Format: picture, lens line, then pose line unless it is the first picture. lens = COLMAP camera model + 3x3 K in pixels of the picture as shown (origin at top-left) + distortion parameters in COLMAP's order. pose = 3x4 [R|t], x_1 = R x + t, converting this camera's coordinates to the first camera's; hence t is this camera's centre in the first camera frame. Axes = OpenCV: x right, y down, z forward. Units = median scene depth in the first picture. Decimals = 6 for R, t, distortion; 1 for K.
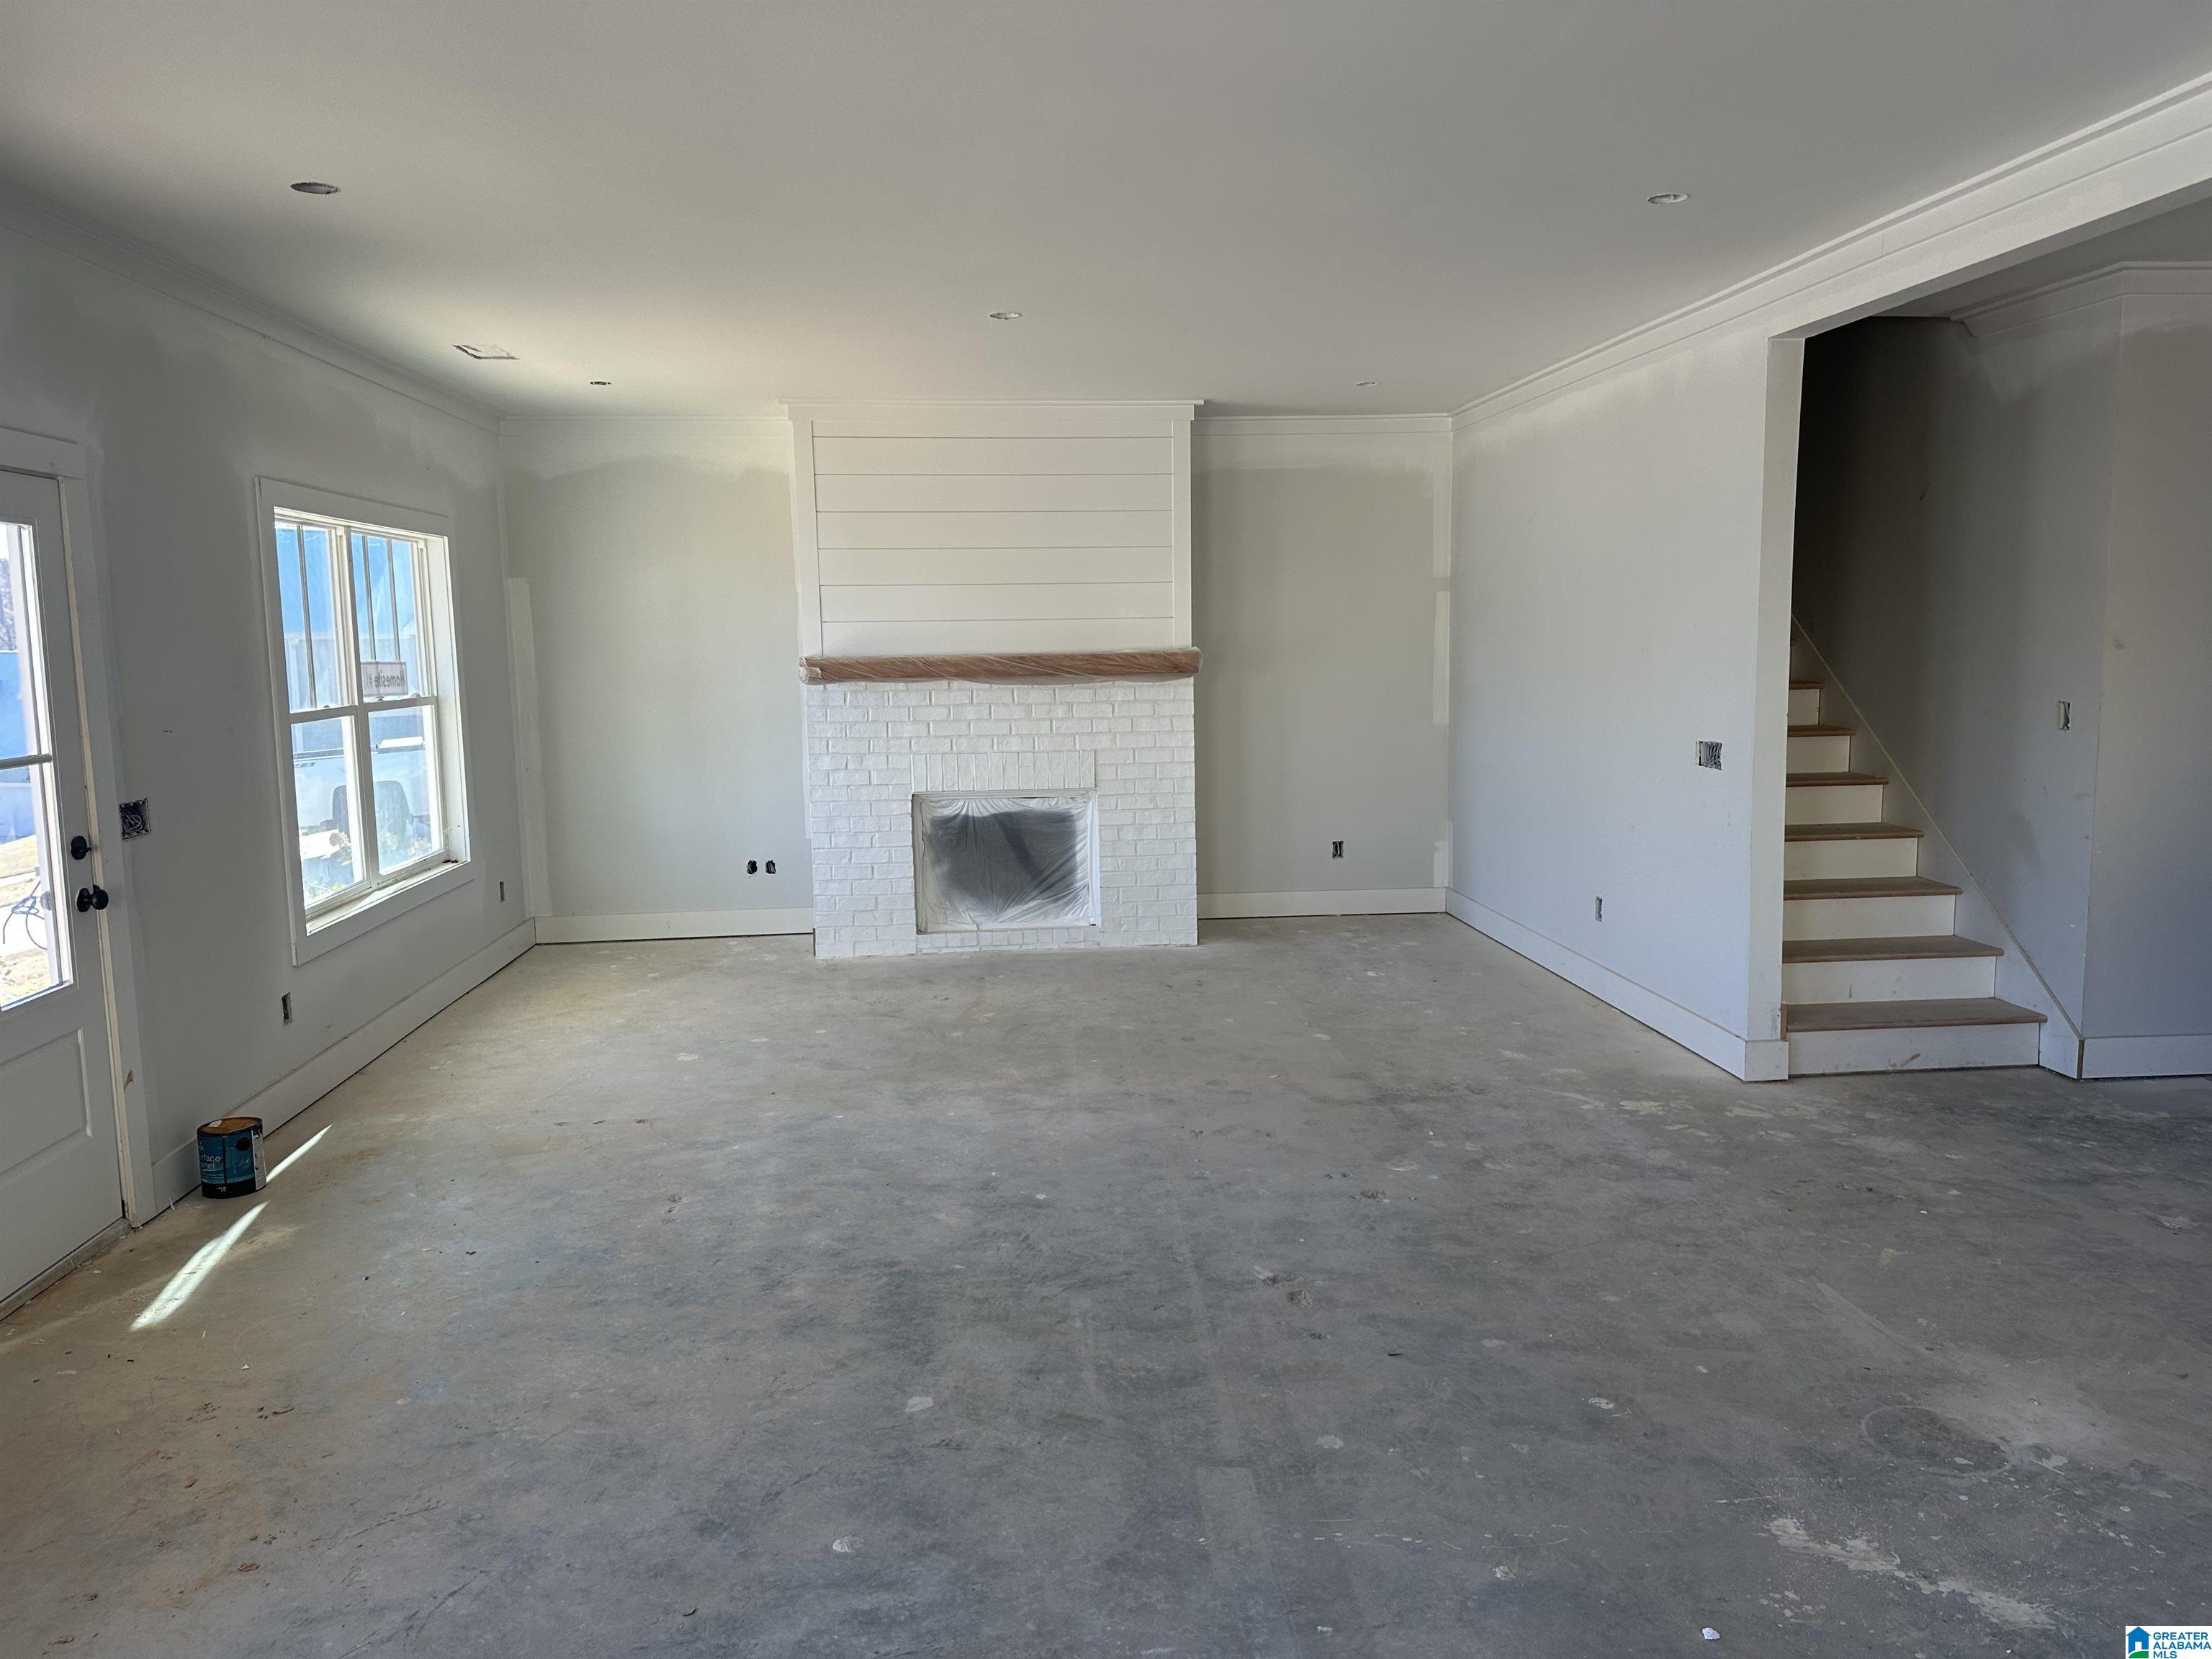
lens RADIAL K [[1532.9, 0, 1113.4], [0, 1532.9, 814.2], [0, 0, 1]] dist [0.114737, -0.174576]
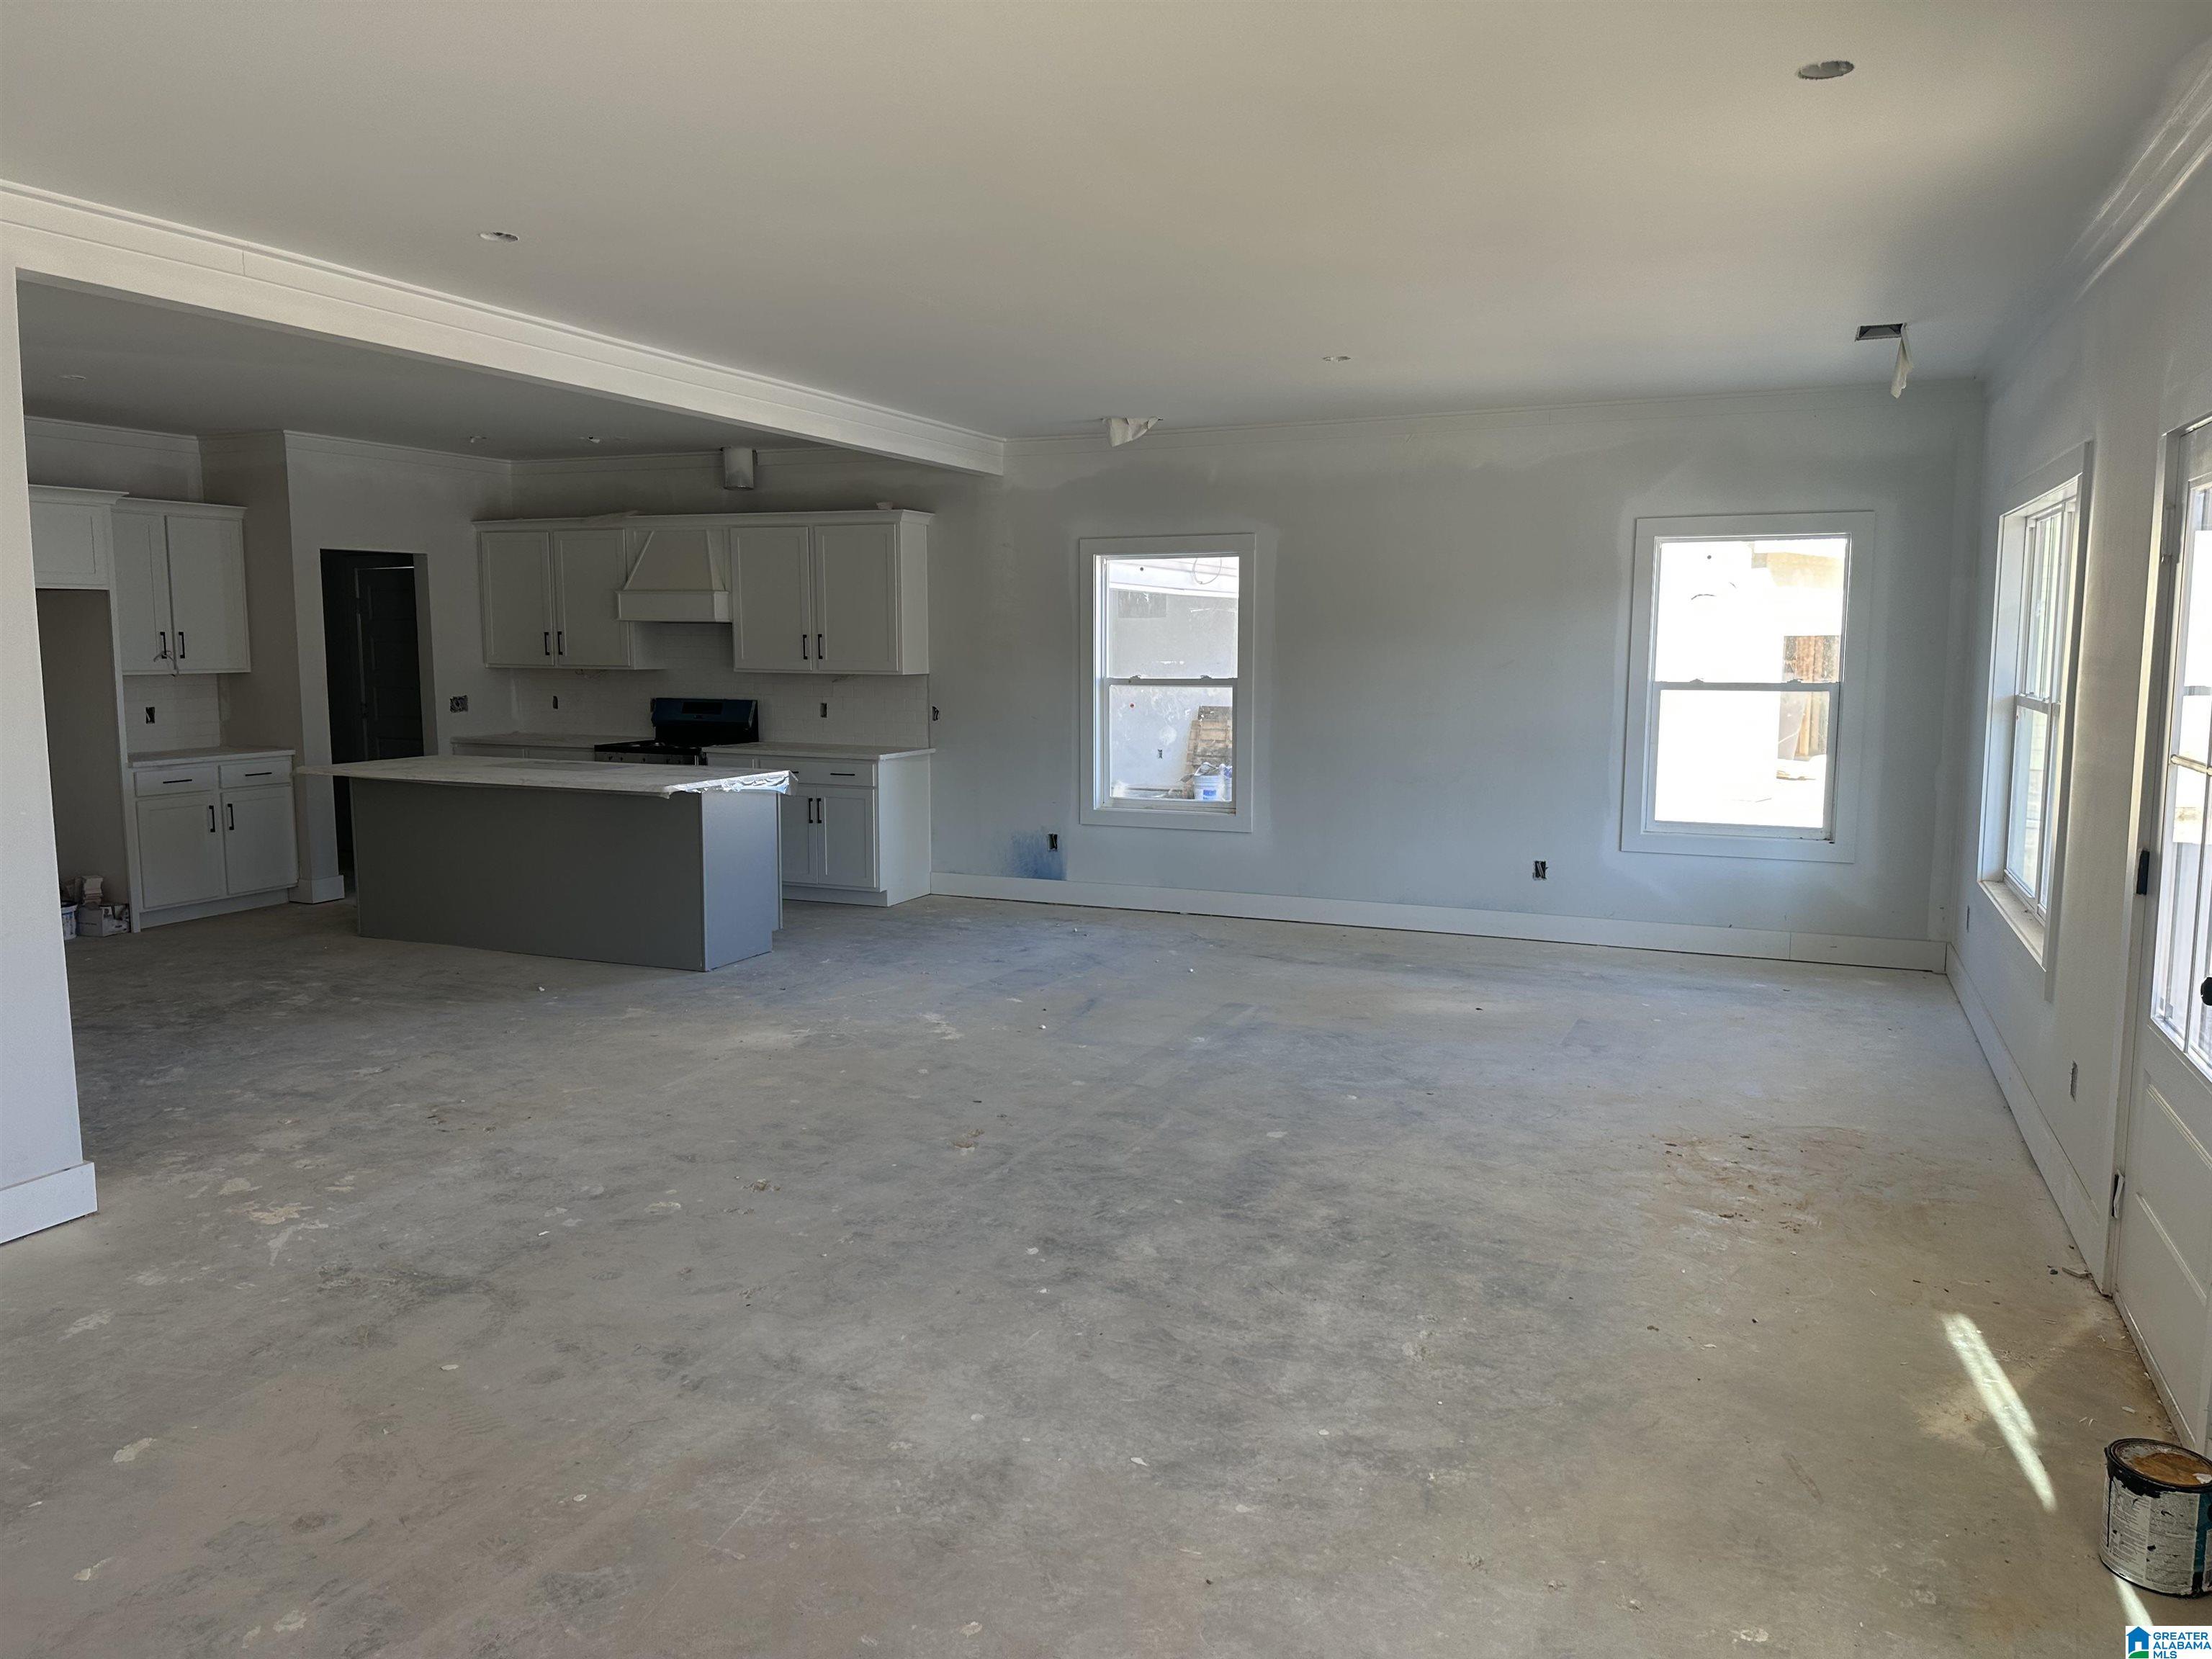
lens RADIAL K [[1532.9, 0, 1113.4], [0, 1532.9, 814.2], [0, 0, 1]] dist [0.114737, -0.174576]
pose [[-0.879079, -0.039220, 0.475059, -0.316948], [0.069185, 0.975558, 0.208565, -0.117711], [-0.471628, 0.216212, -0.854880, 1.053925]]
